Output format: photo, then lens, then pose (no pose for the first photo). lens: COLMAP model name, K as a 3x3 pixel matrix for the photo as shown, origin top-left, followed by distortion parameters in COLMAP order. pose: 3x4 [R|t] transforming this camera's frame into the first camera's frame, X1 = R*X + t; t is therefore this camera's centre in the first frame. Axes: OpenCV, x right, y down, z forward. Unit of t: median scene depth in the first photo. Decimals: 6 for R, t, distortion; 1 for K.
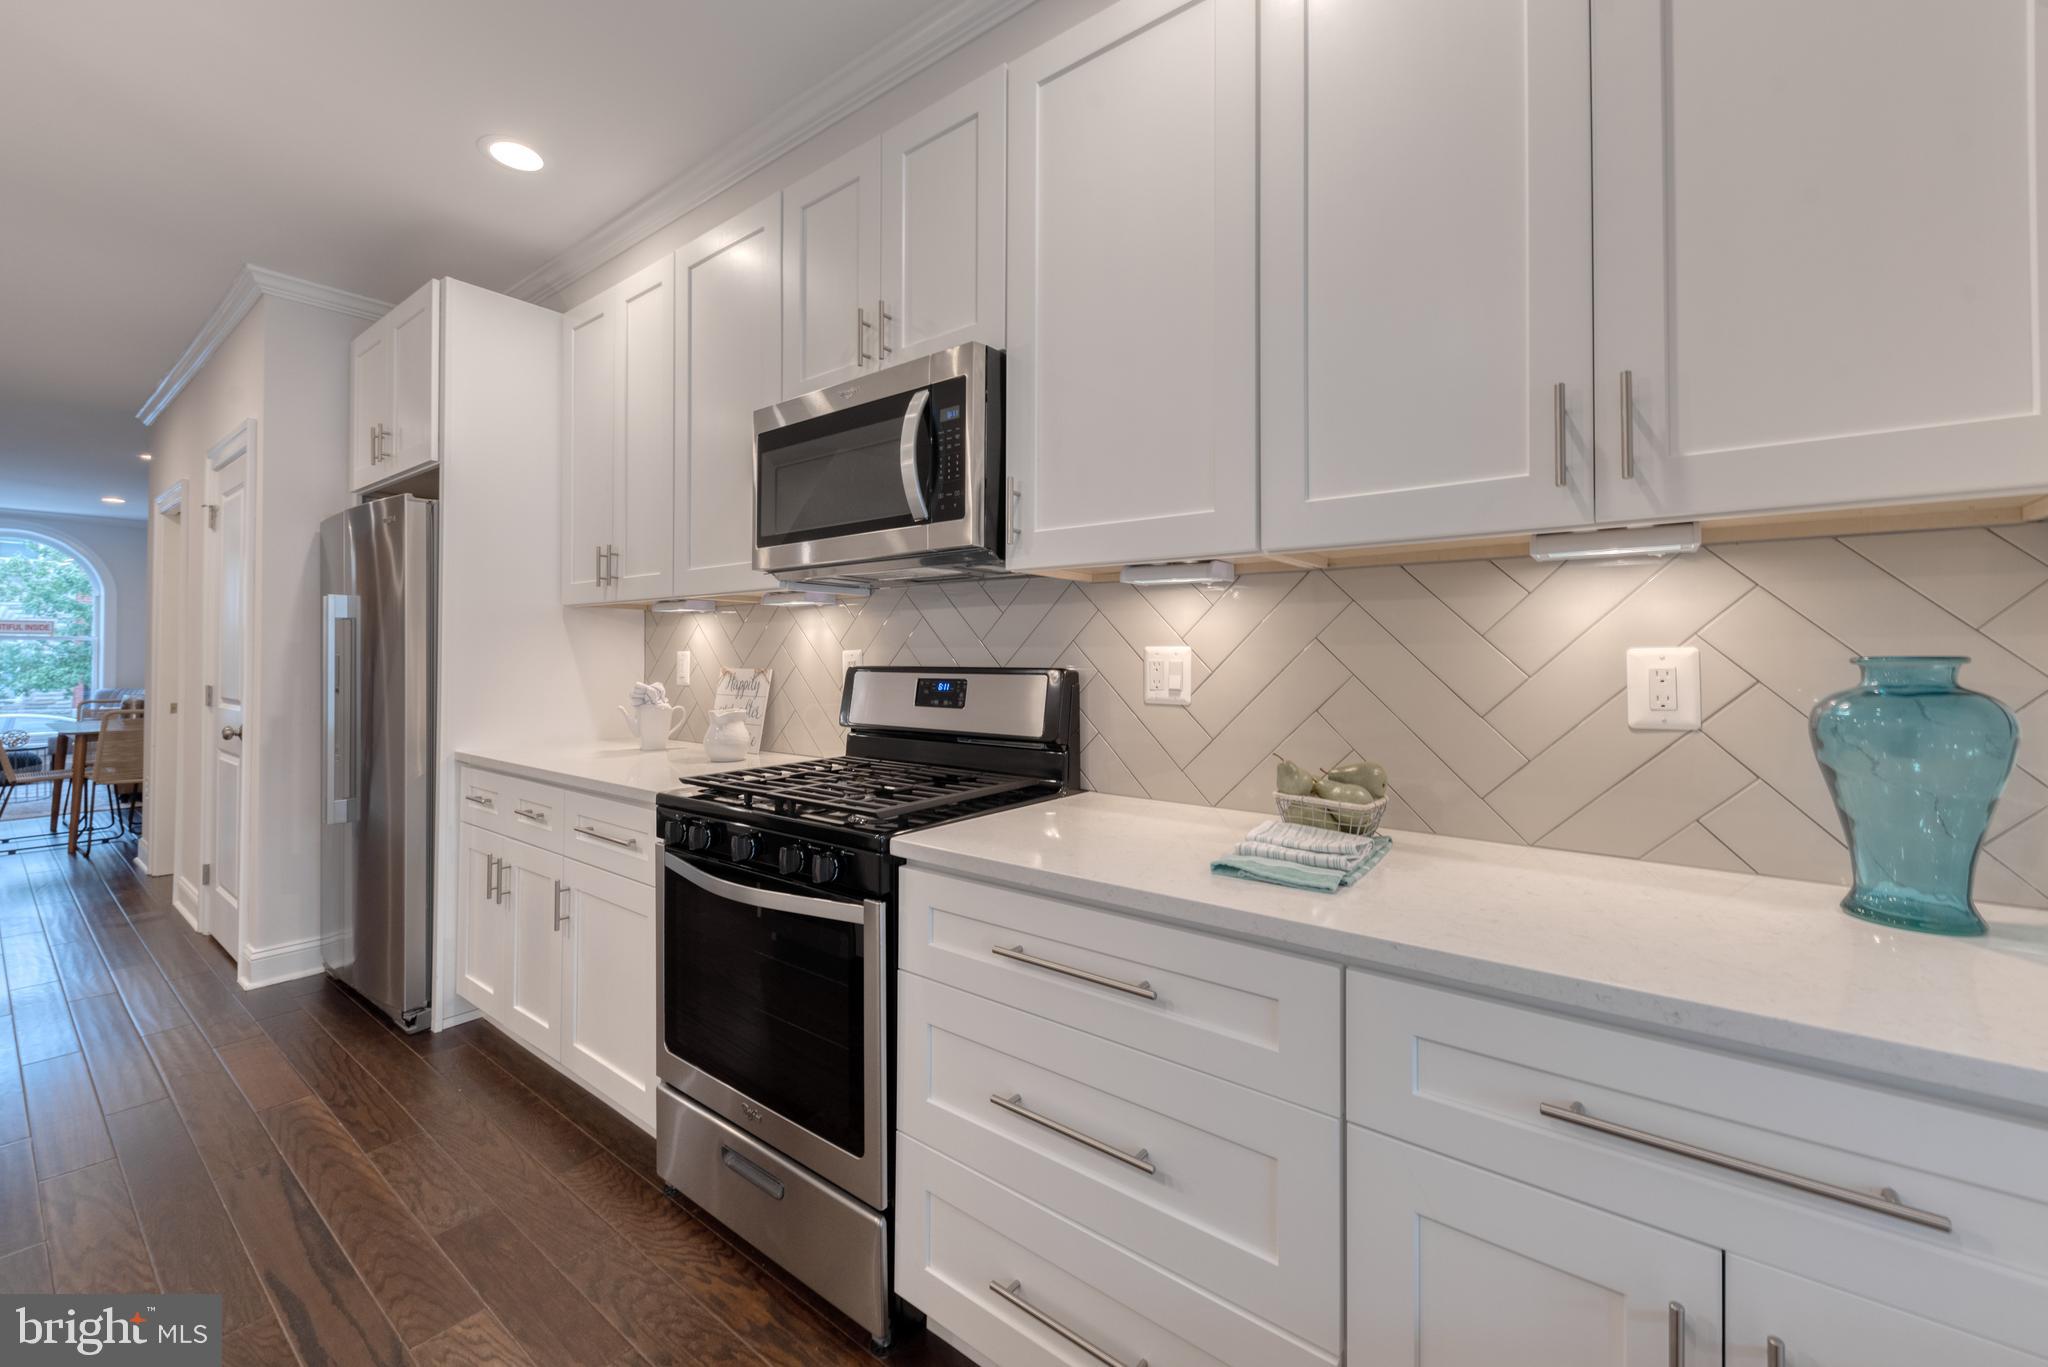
lens RADIAL K [[813.2, 0, 1031.1], [0, 813.2, 650.4], [0, 0, 1]] dist [0.002189, -0.000213]
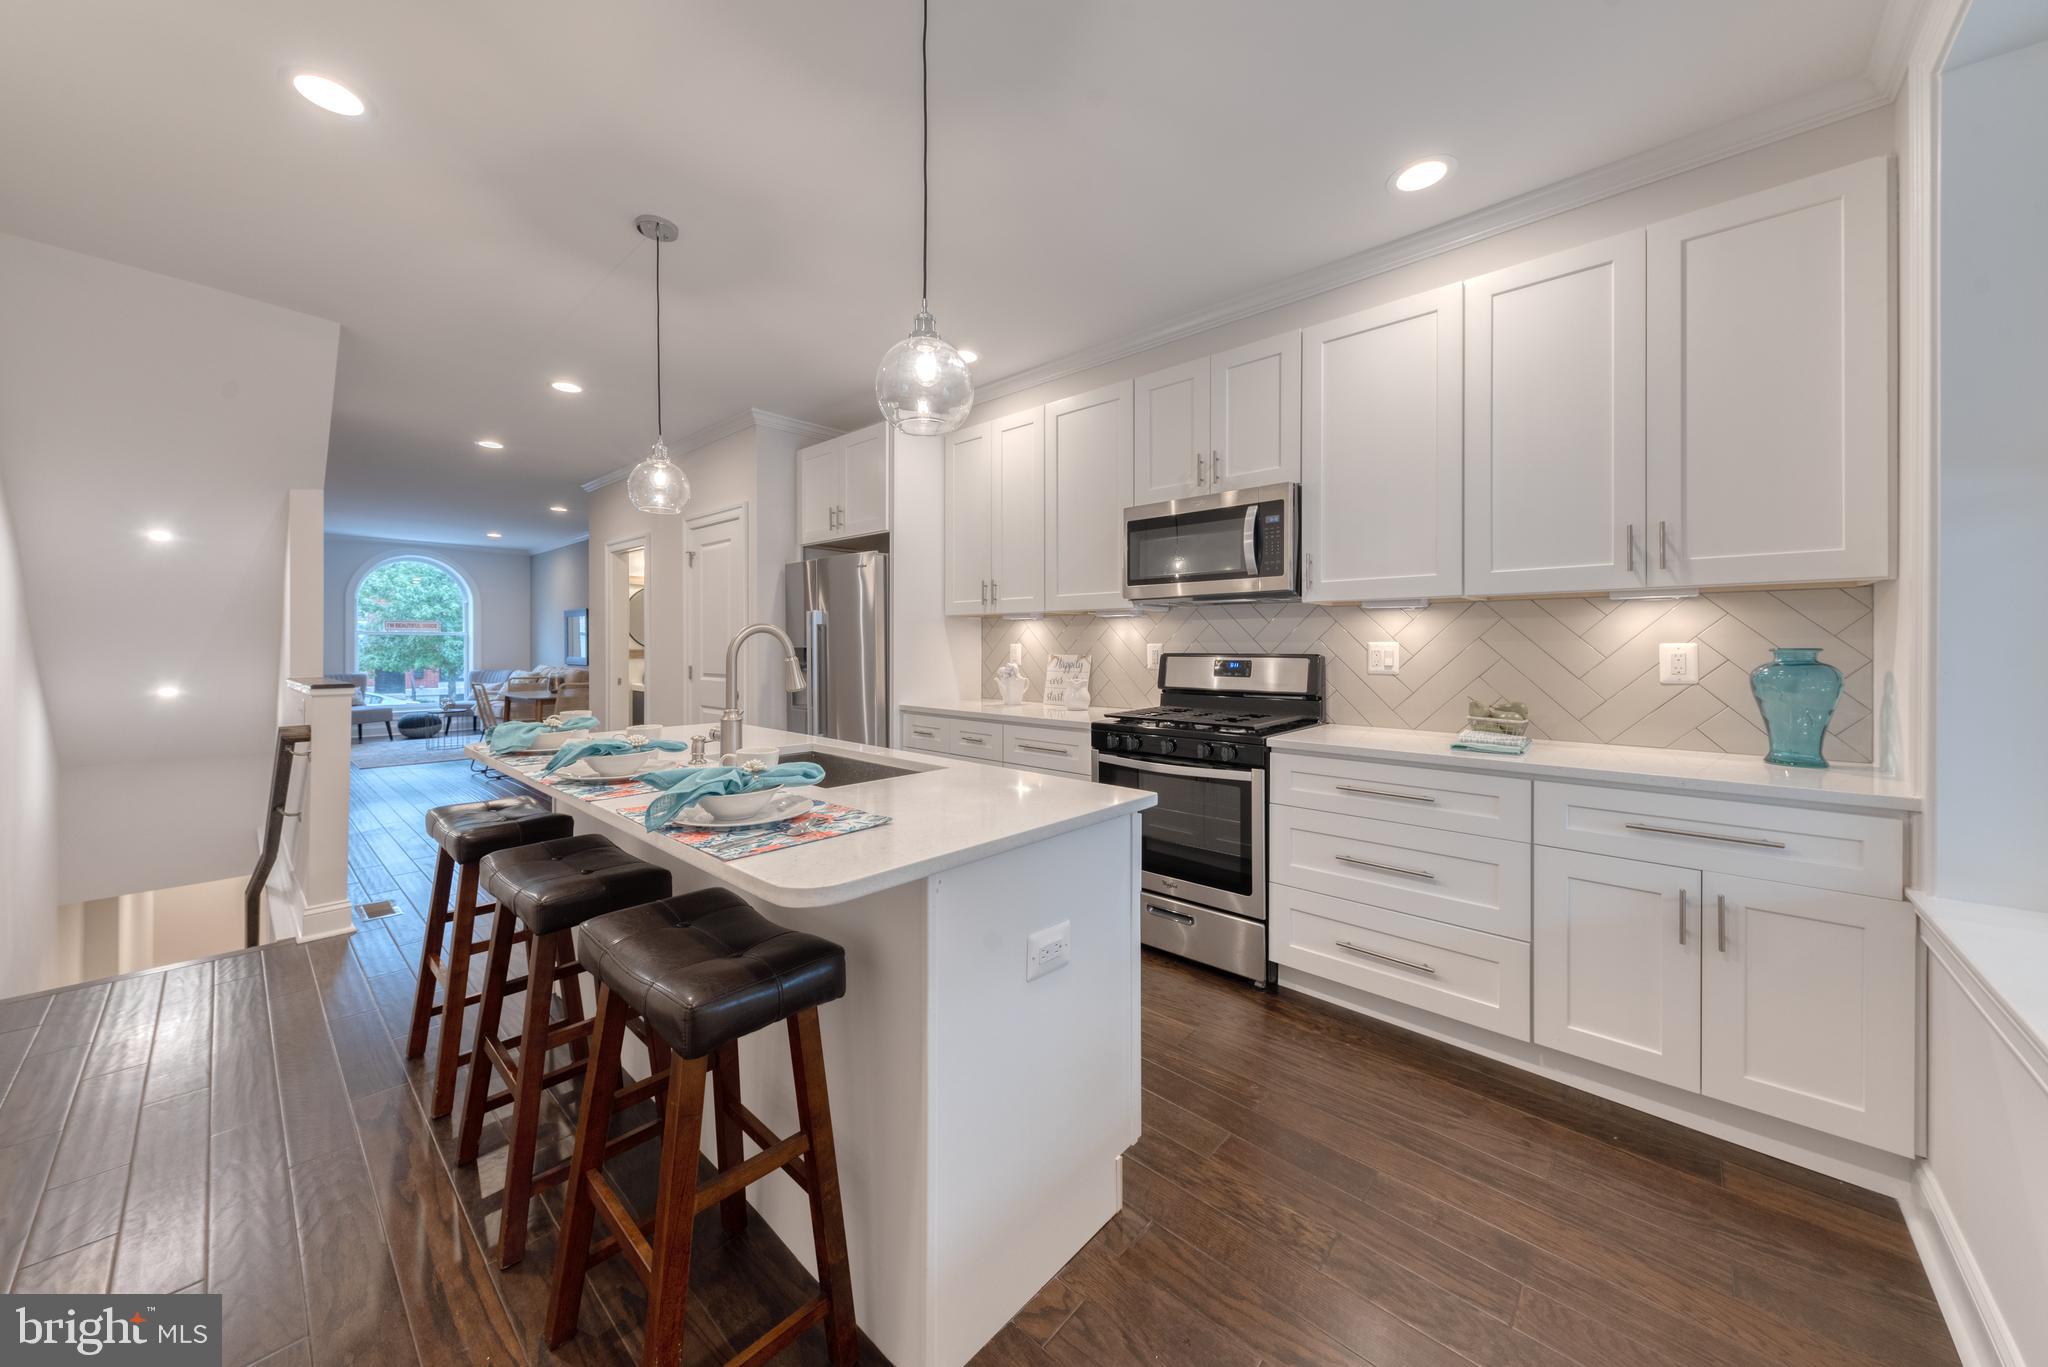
lens RADIAL K [[715.3, 0, 1024.0], [0, 715.3, 649.3], [0, 0, 1]] dist [0.009571, 0.000112]
pose [[0.997026, -0.000195, -0.077069, -0.544932], [0.001116, 0.999929, 0.011906, -0.009374], [0.077061, -0.011956, 0.996955, -0.701546]]
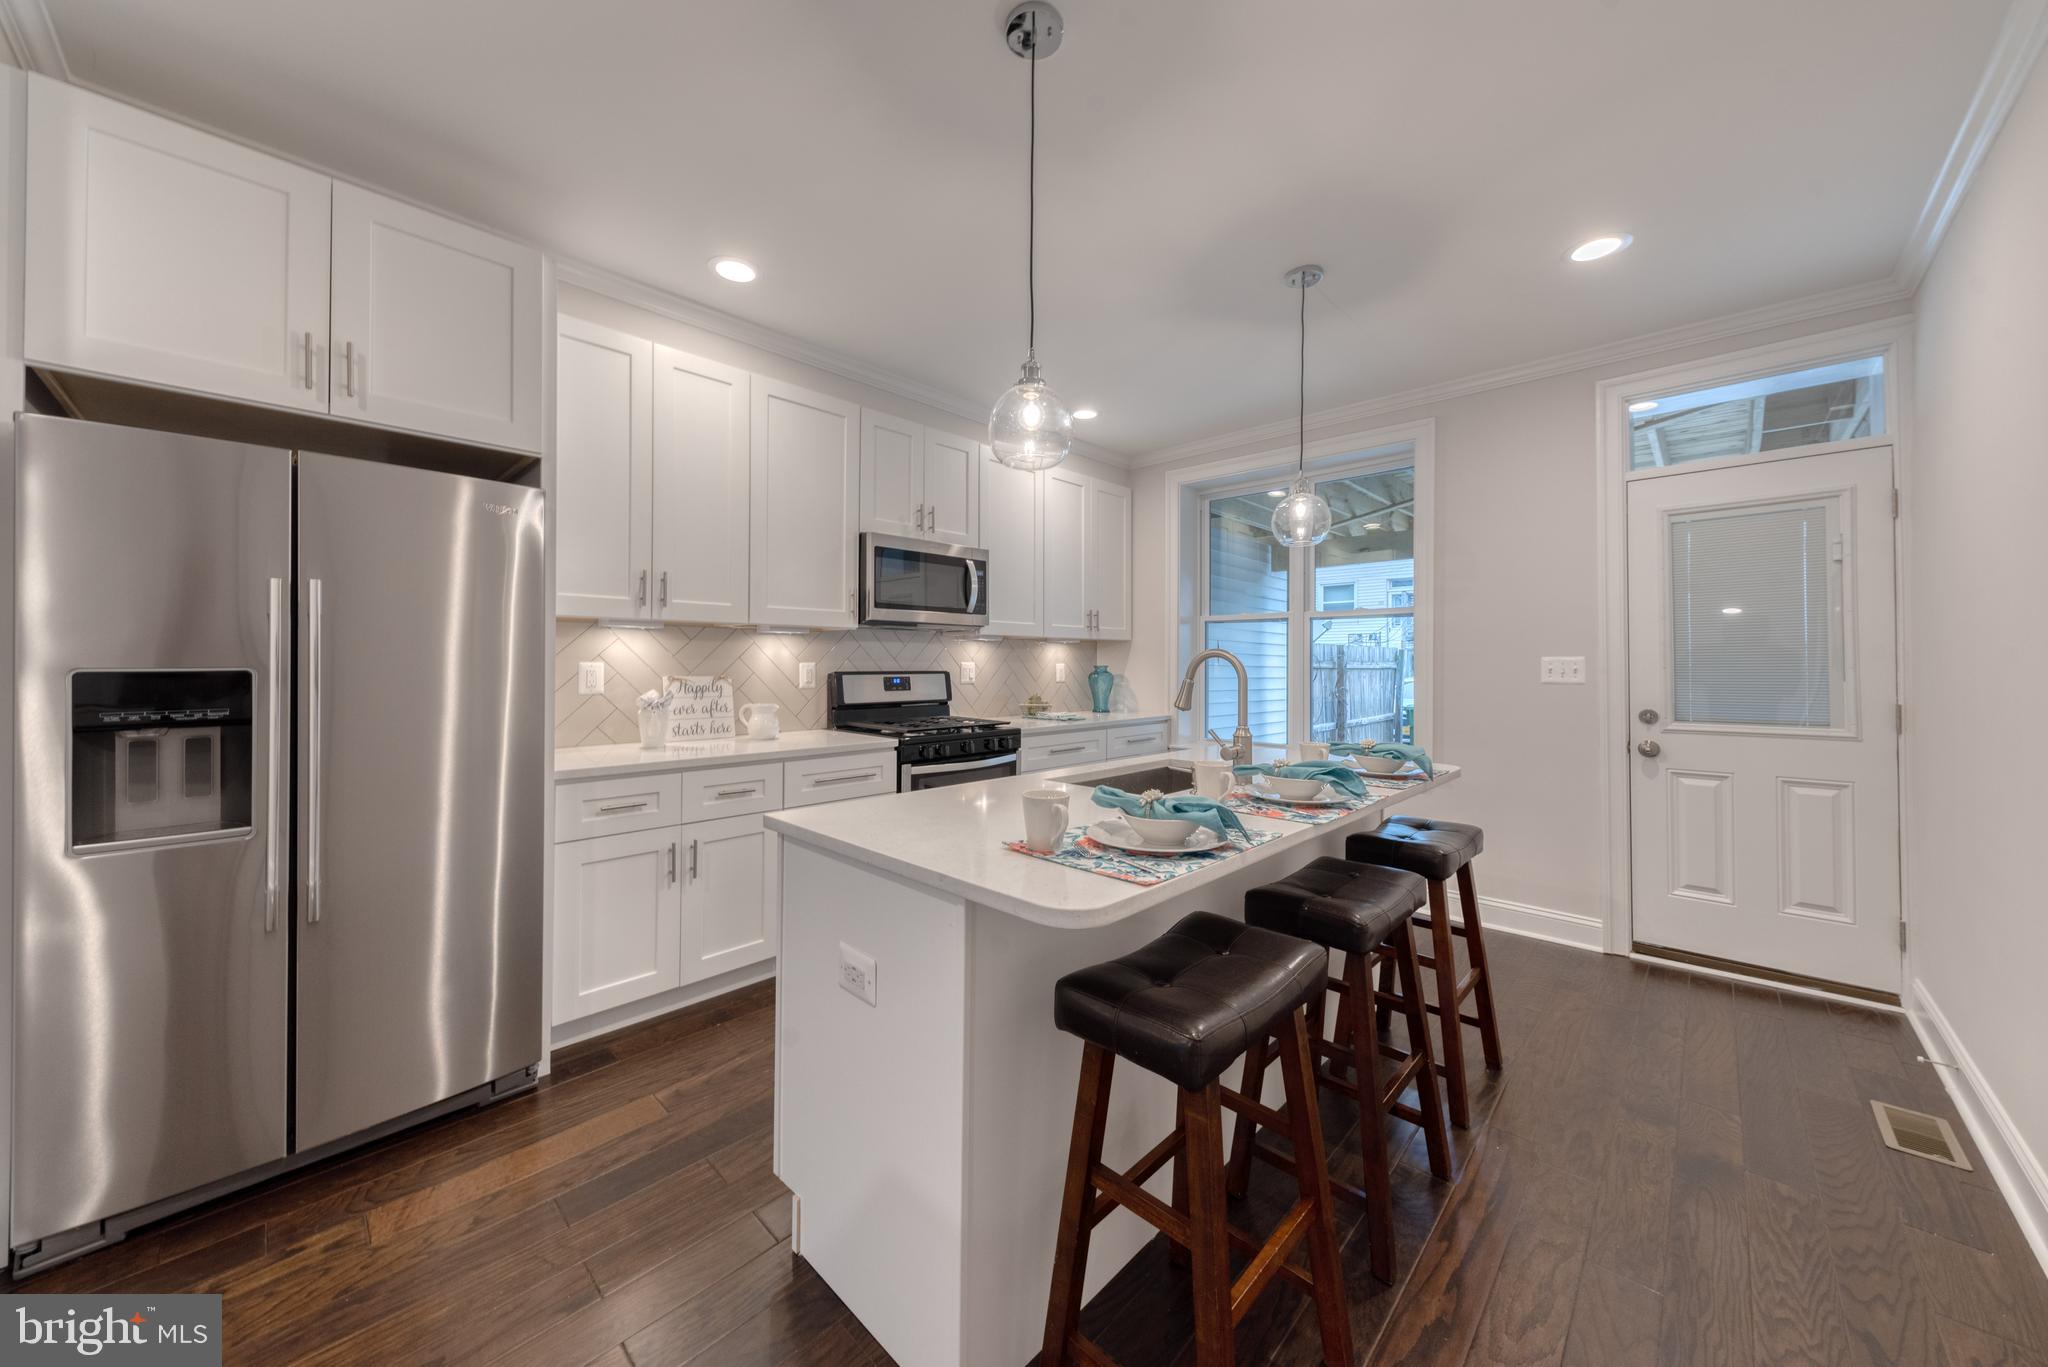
lens RADIAL K [[715.3, 0, 1024.0], [0, 715.3, 649.3], [0, 0, 1]] dist [0.009571, 0.000112]
pose [[0.116060, 0.021055, 0.993019, -2.335519], [-0.007590, 0.999765, -0.020311, -0.001197], [-0.993213, -0.005179, 0.116192, 0.582035]]
